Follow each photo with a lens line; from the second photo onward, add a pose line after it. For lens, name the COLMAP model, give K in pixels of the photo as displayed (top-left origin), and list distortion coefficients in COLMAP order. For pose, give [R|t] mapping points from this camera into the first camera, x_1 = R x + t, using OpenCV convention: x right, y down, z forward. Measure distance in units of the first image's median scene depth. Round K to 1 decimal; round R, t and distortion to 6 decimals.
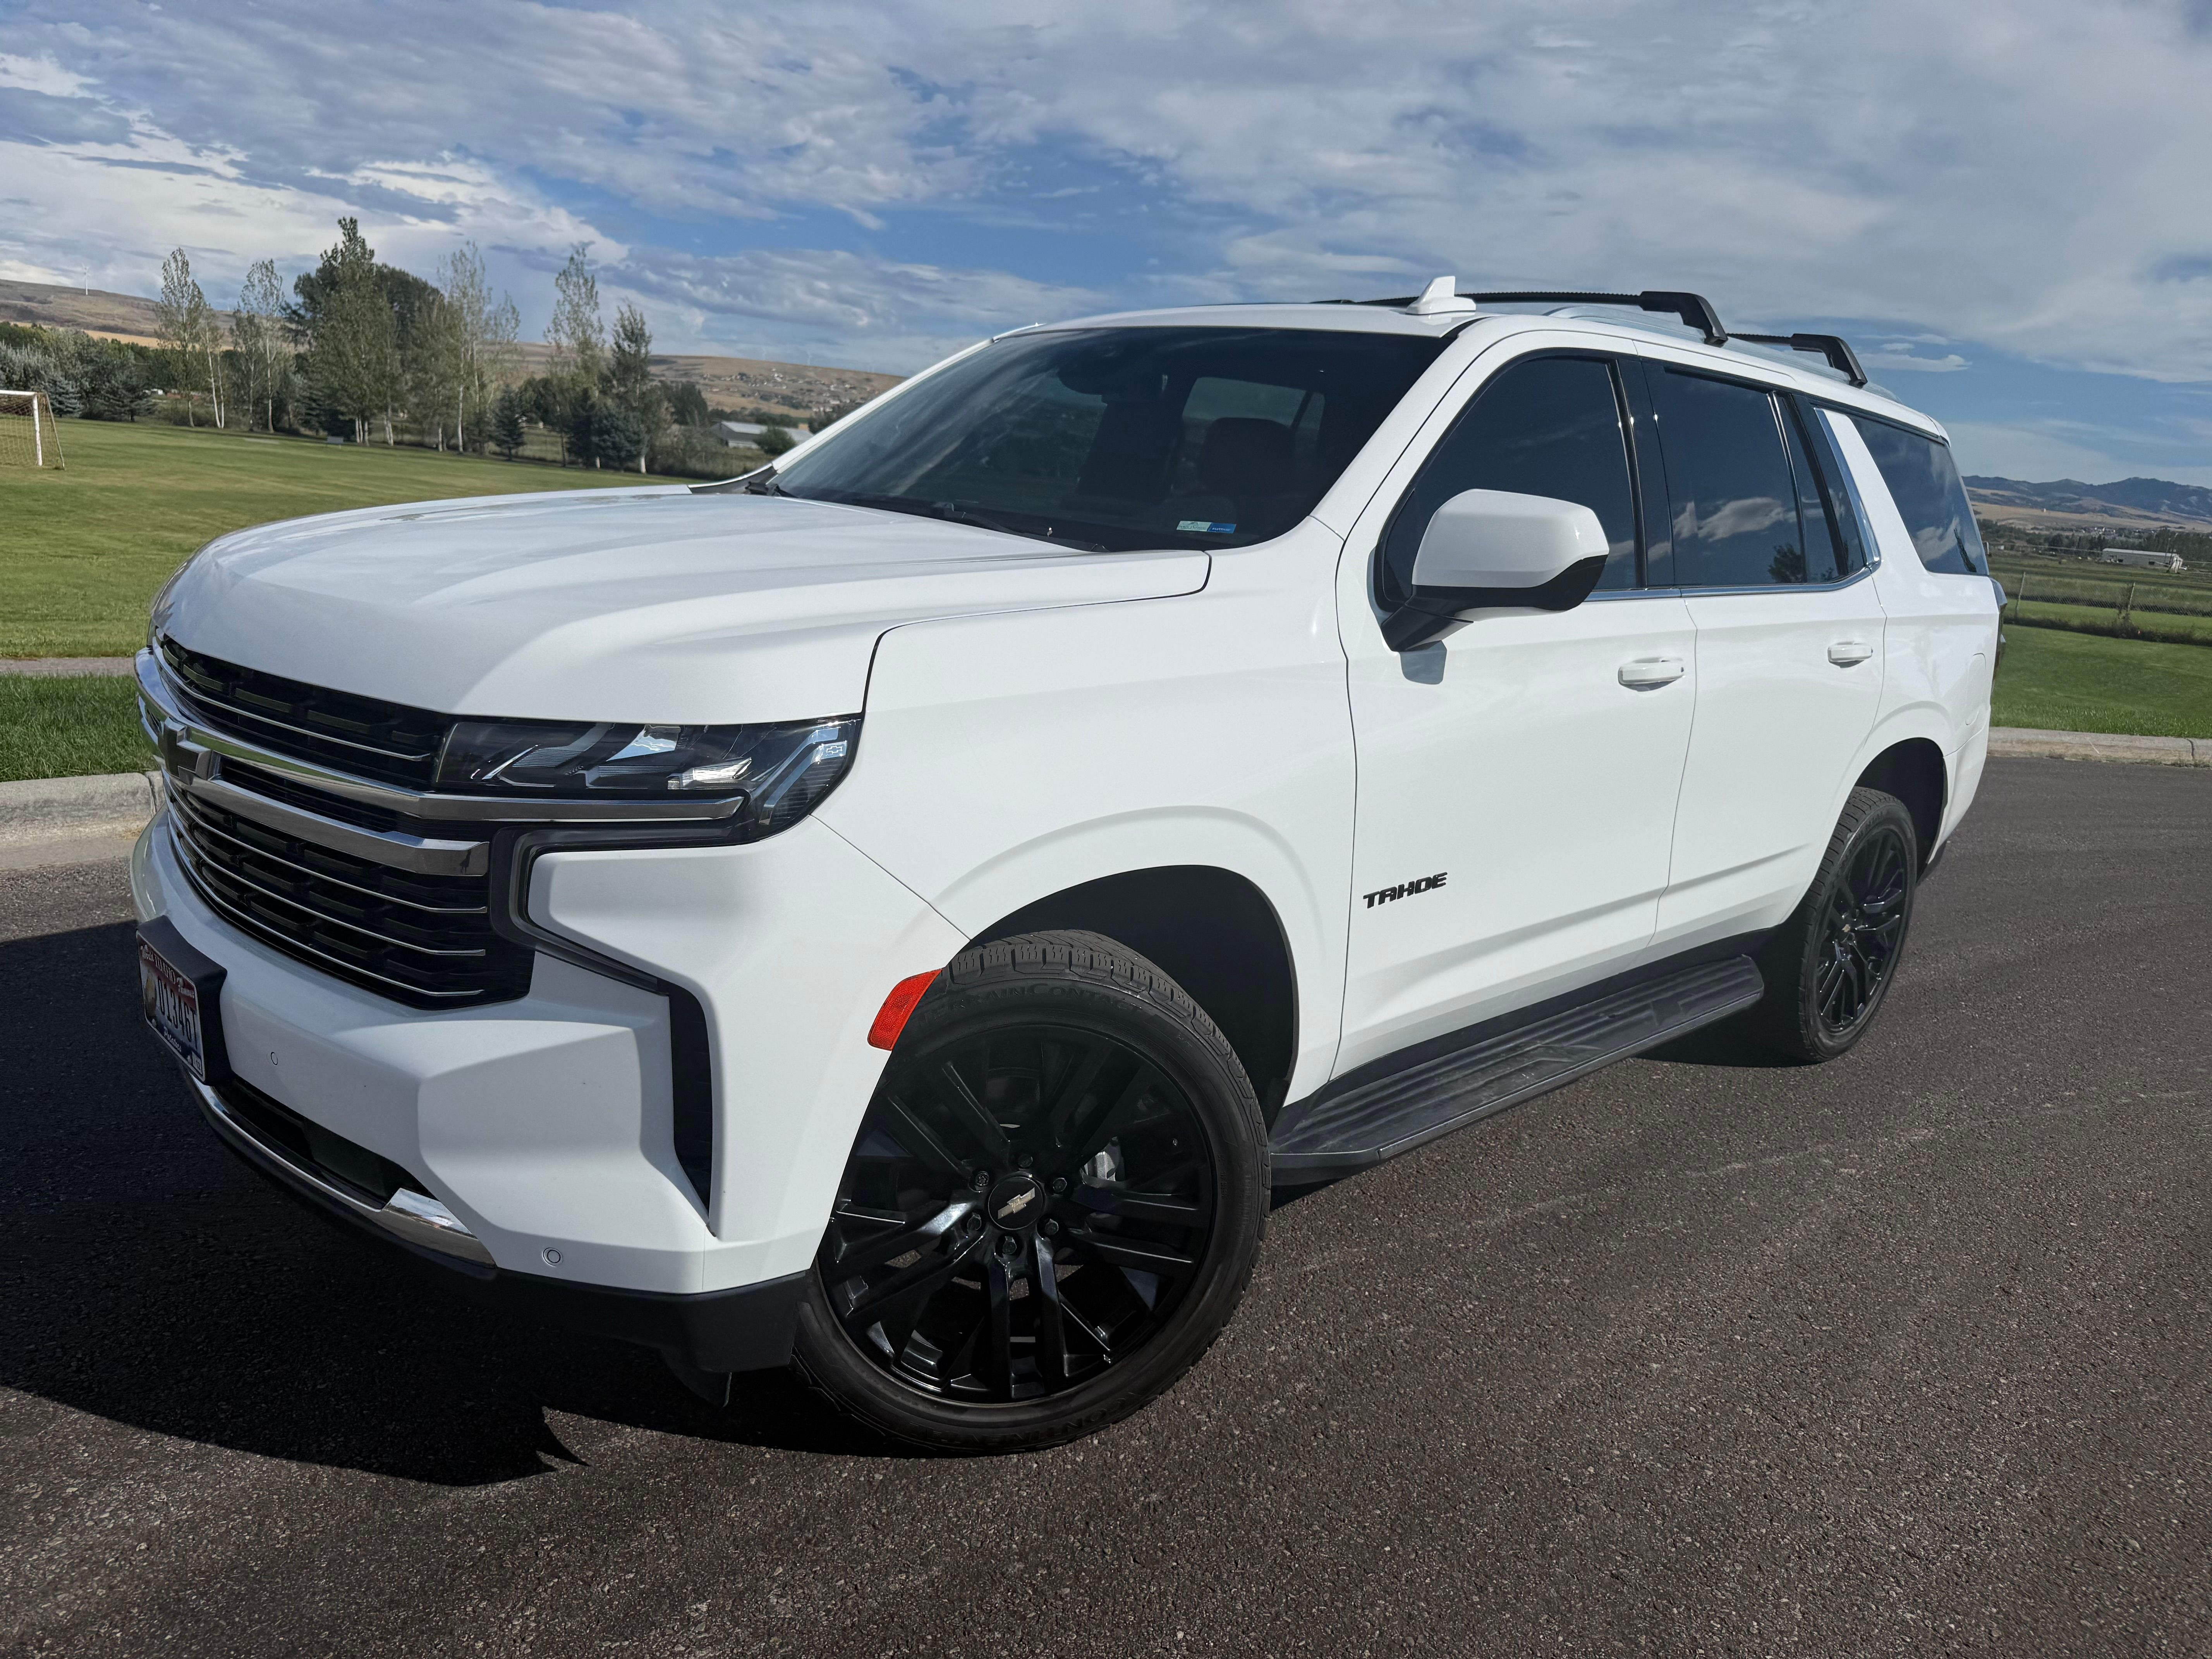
lens RADIAL K [[1550.1, 0, 1101.3], [0, 1550.1, 834.3], [0, 0, 1]] dist [0.005205, -0.012166]
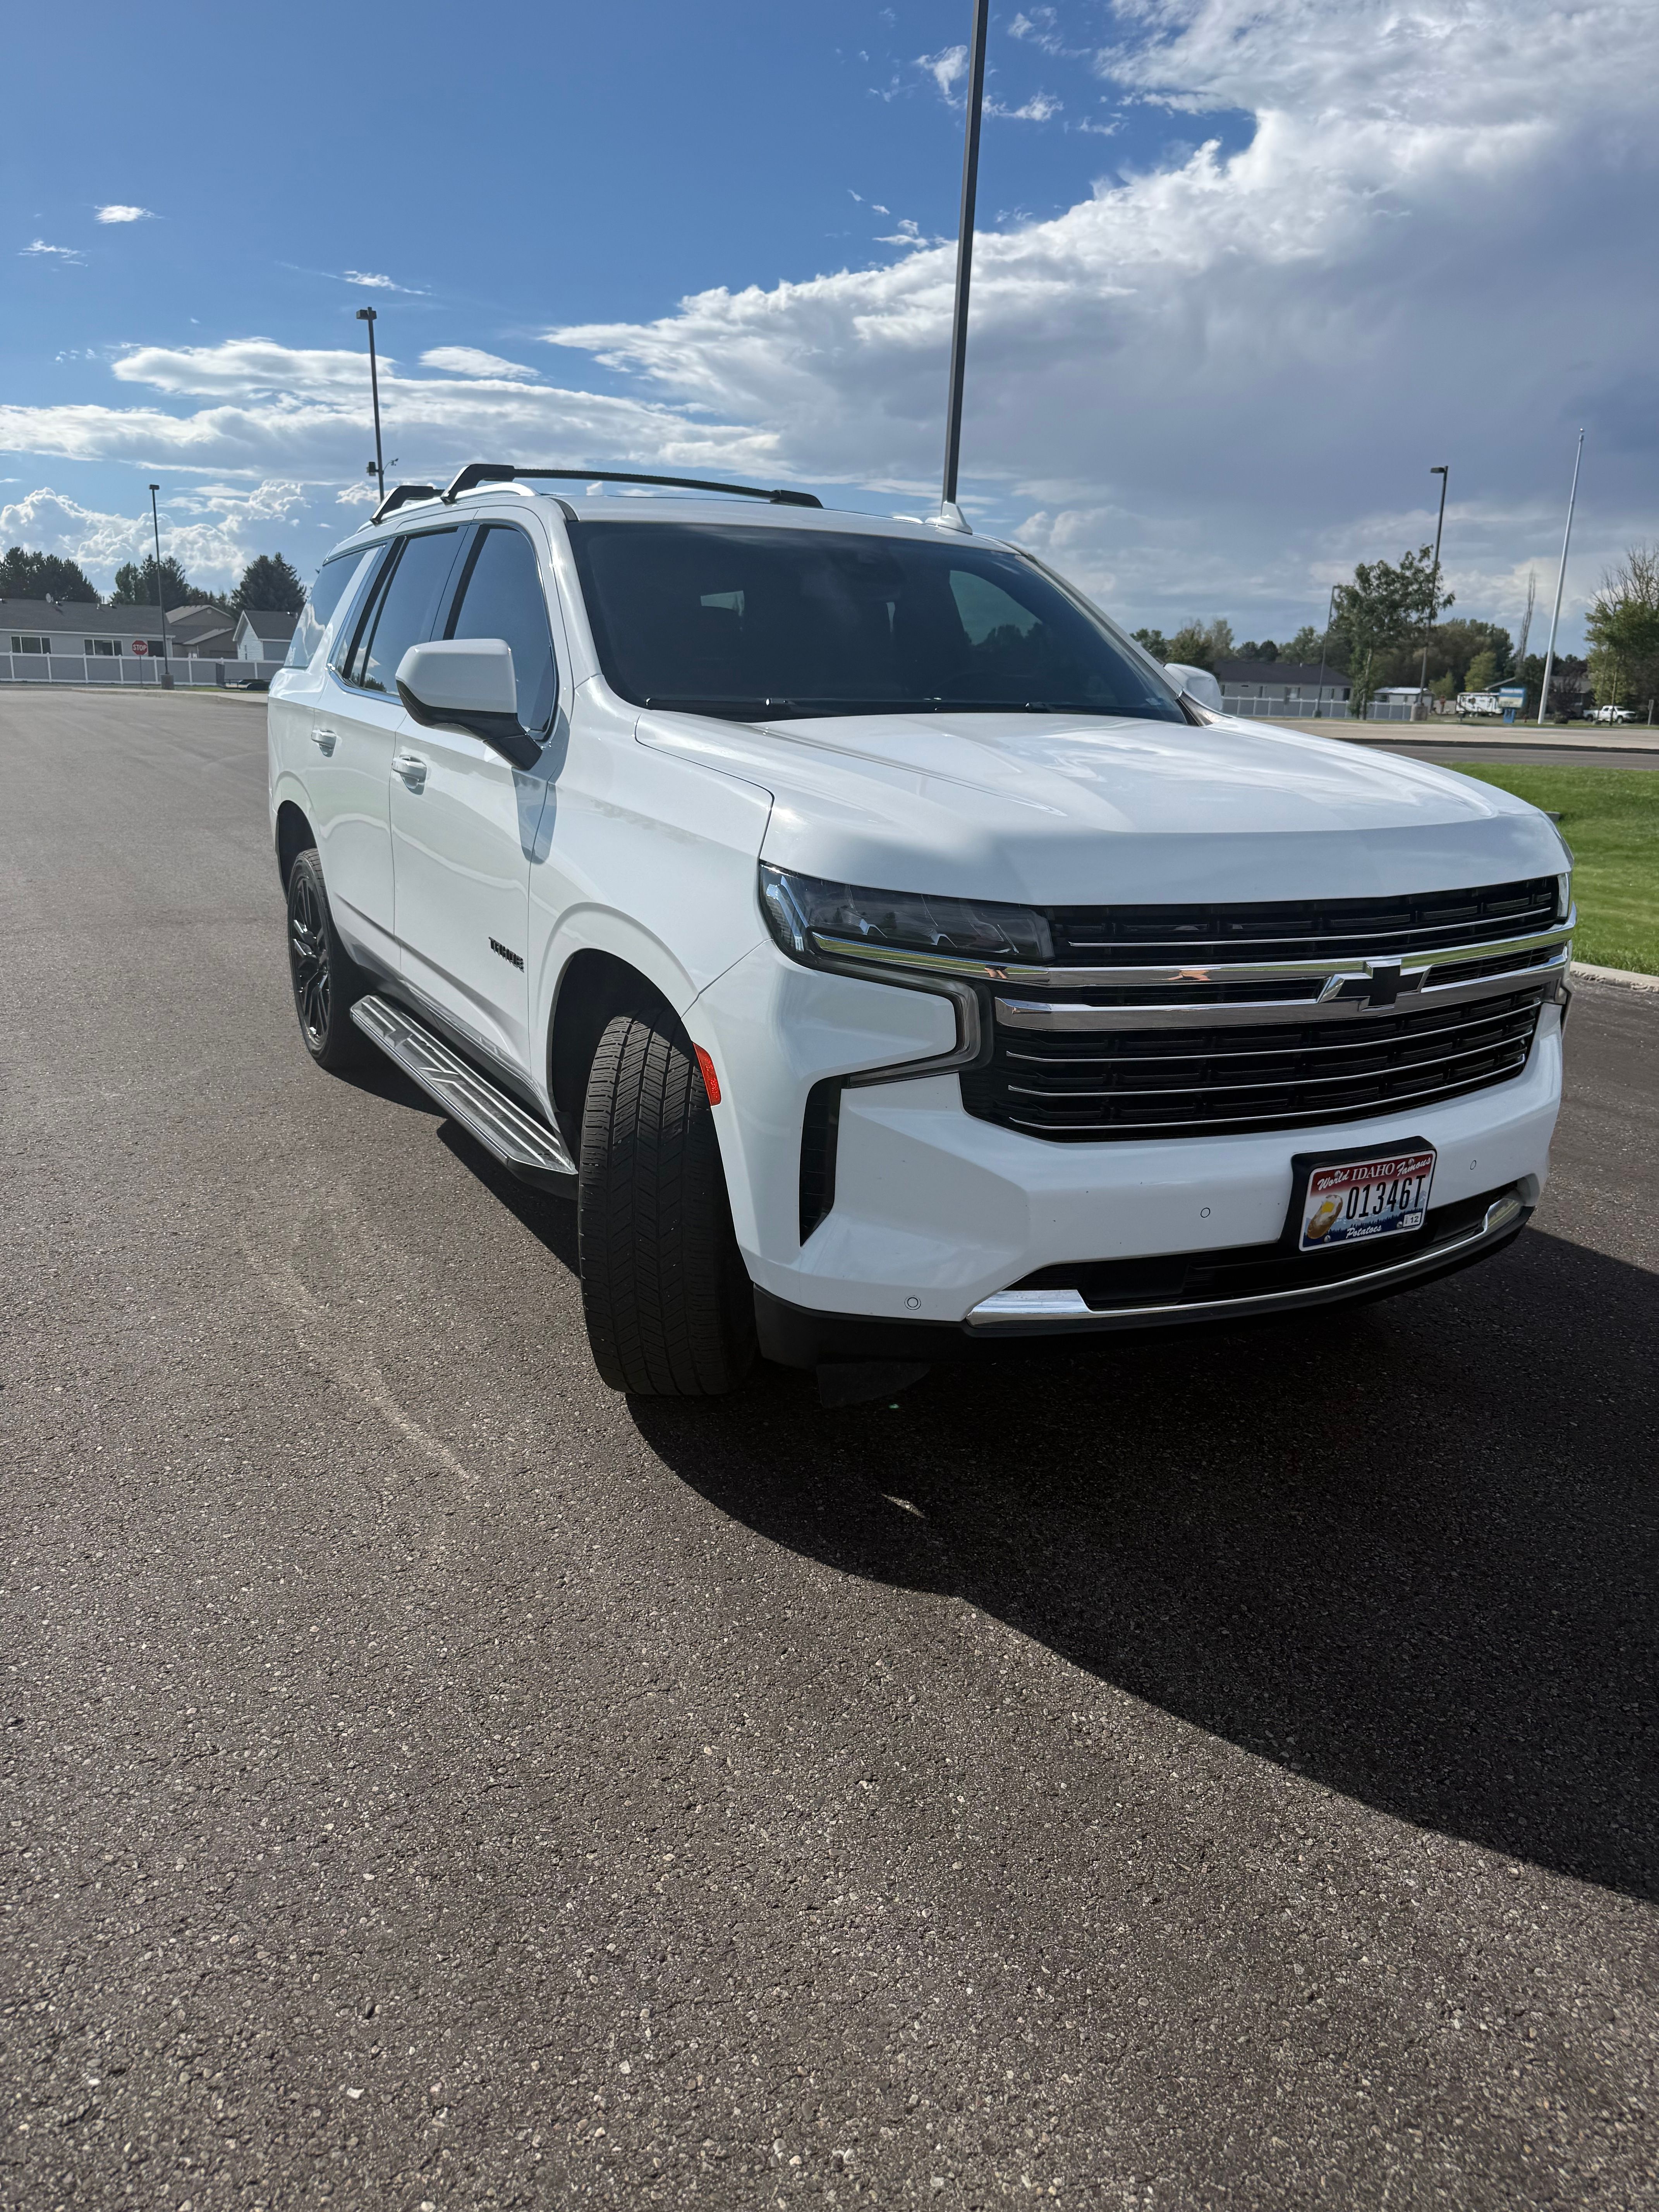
lens RADIAL K [[1588.4, 0, 781.4], [0, 1588.4, 1111.9], [0, 0, 1]] dist [0.040756, -0.030749]
pose [[0.283563, -0.330070, 0.900359, -1.495637], [0.213794, 0.937026, 0.276179, -0.320039], [-0.934817, 0.114178, 0.336273, 0.832026]]
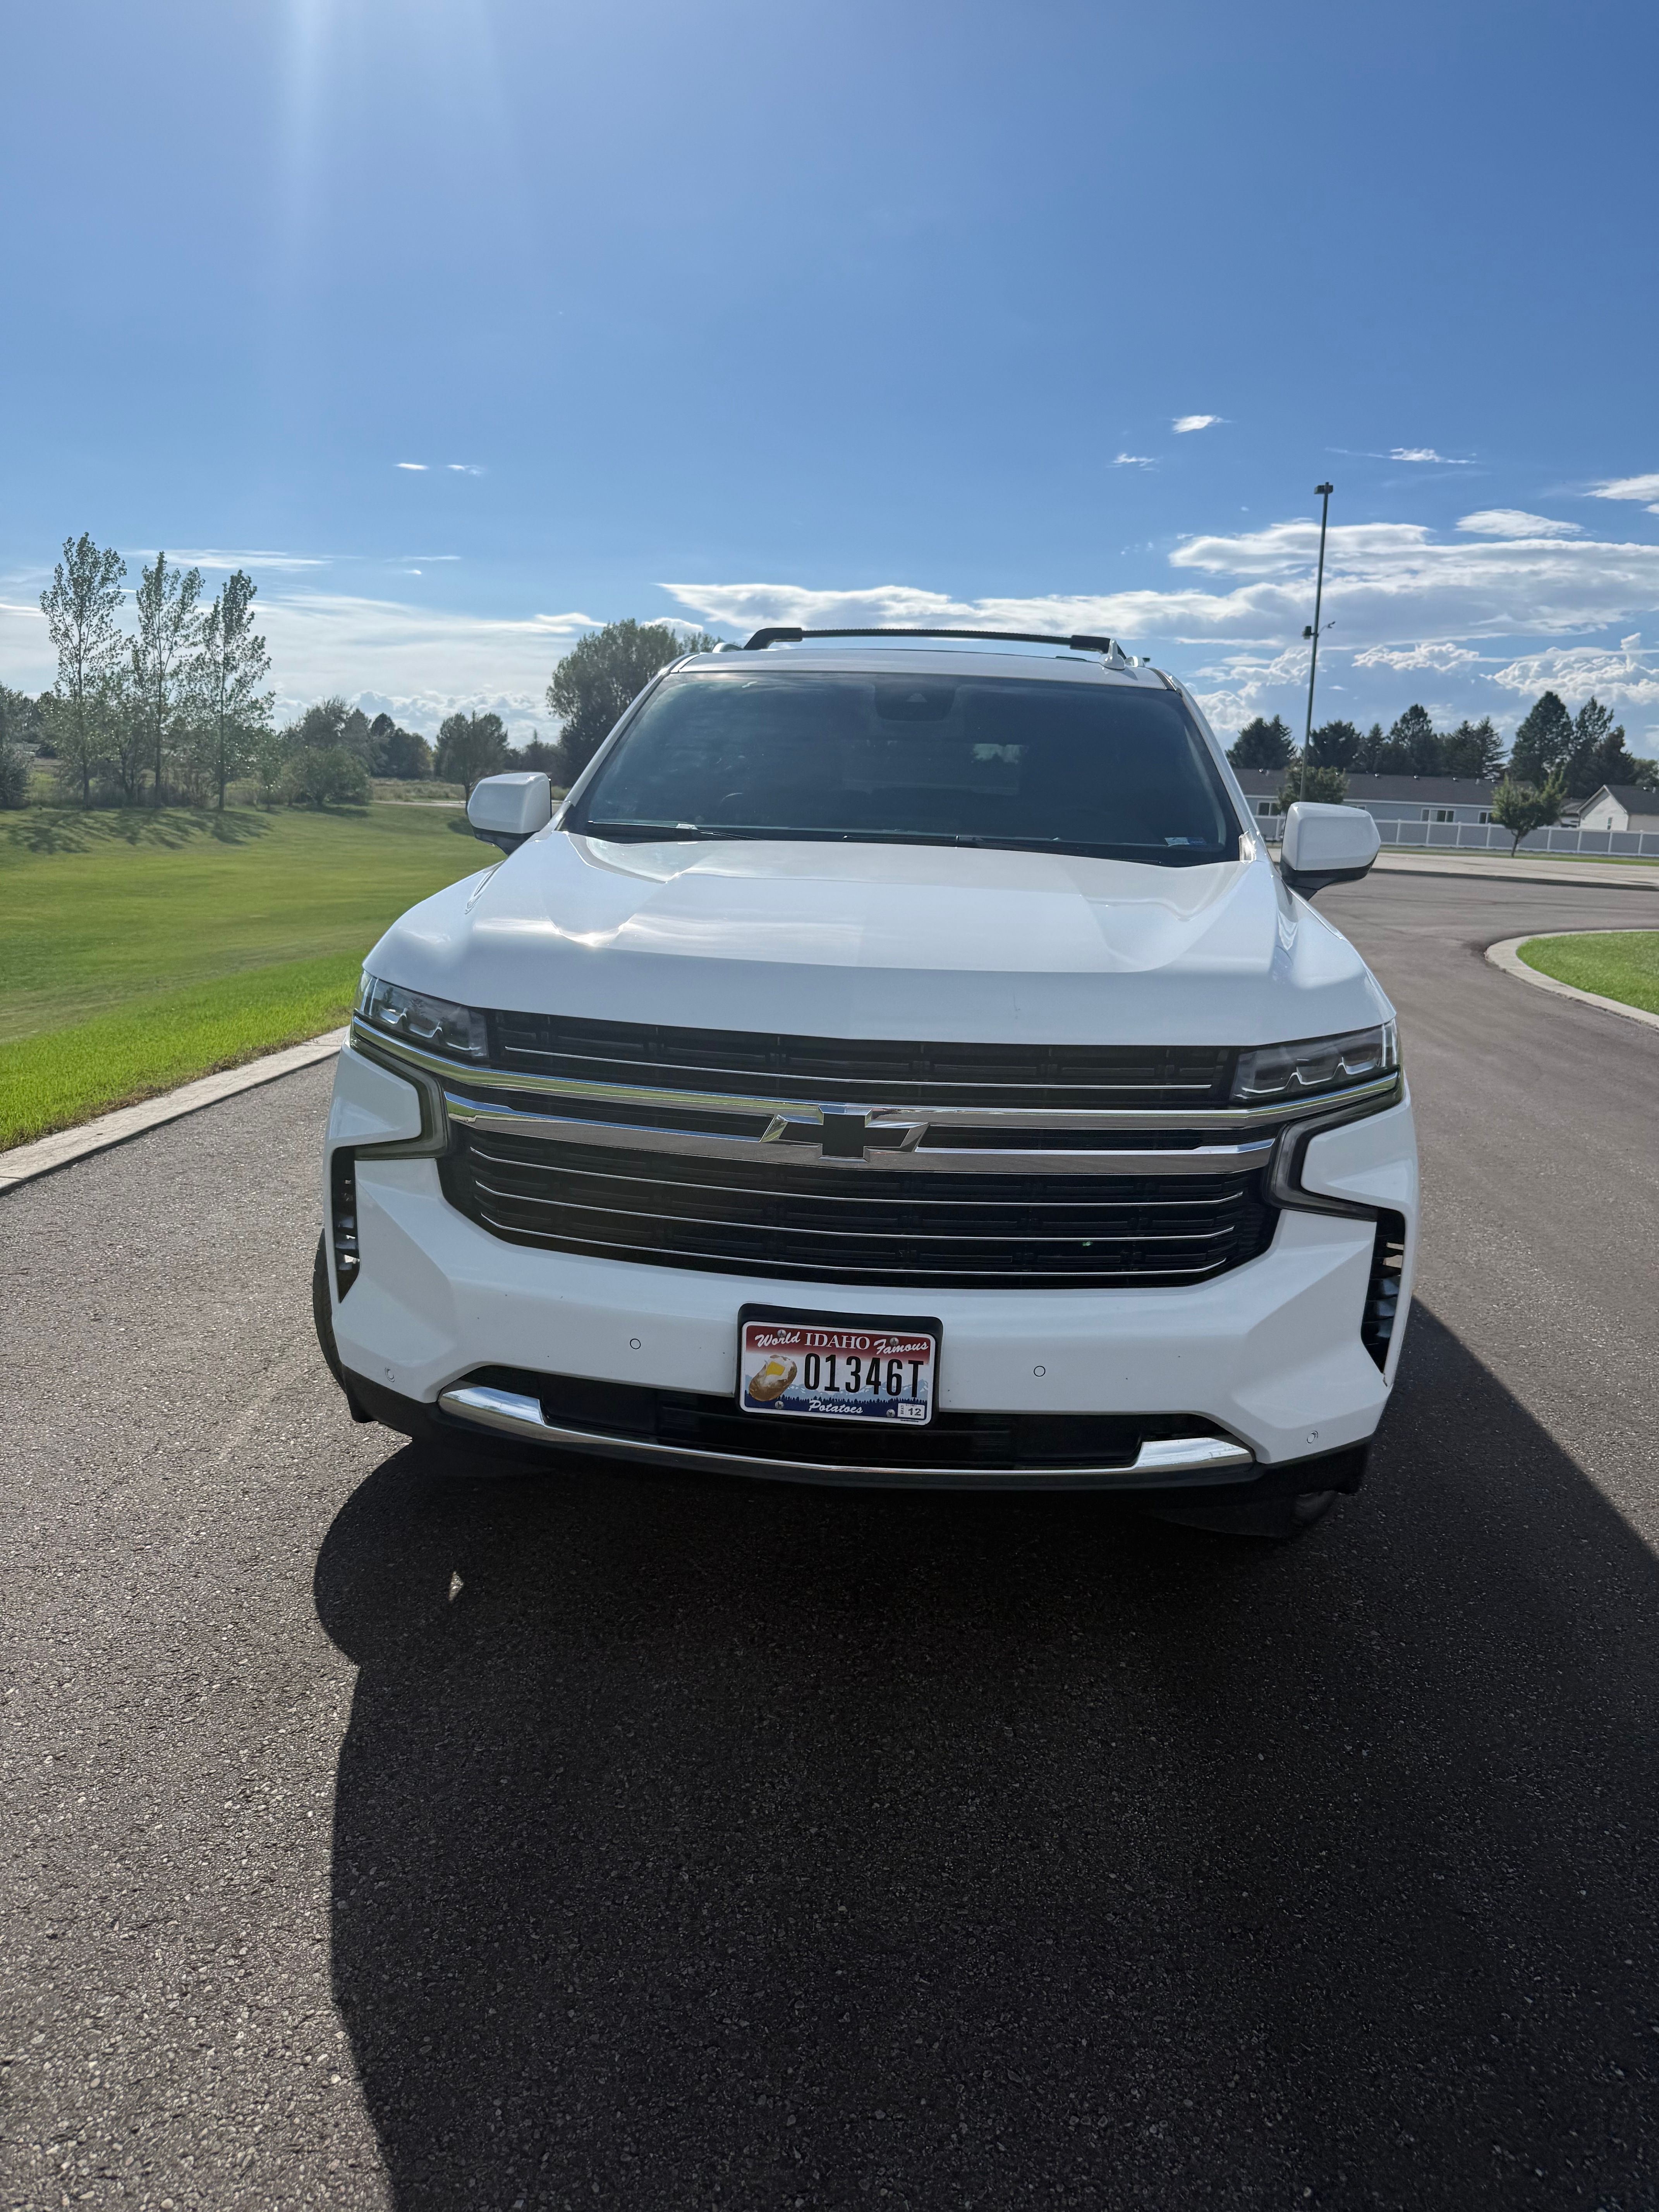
lens RADIAL K [[1582.2, 0, 798.0], [0, 1582.2, 1075.7], [0, 0, 1]] dist [0.065965, -0.076273]
pose [[0.753416, -0.164674, 0.636589, -1.061914], [0.164172, 0.984581, 0.060393, -0.133993], [-0.636719, 0.059009, 0.768835, 0.141323]]
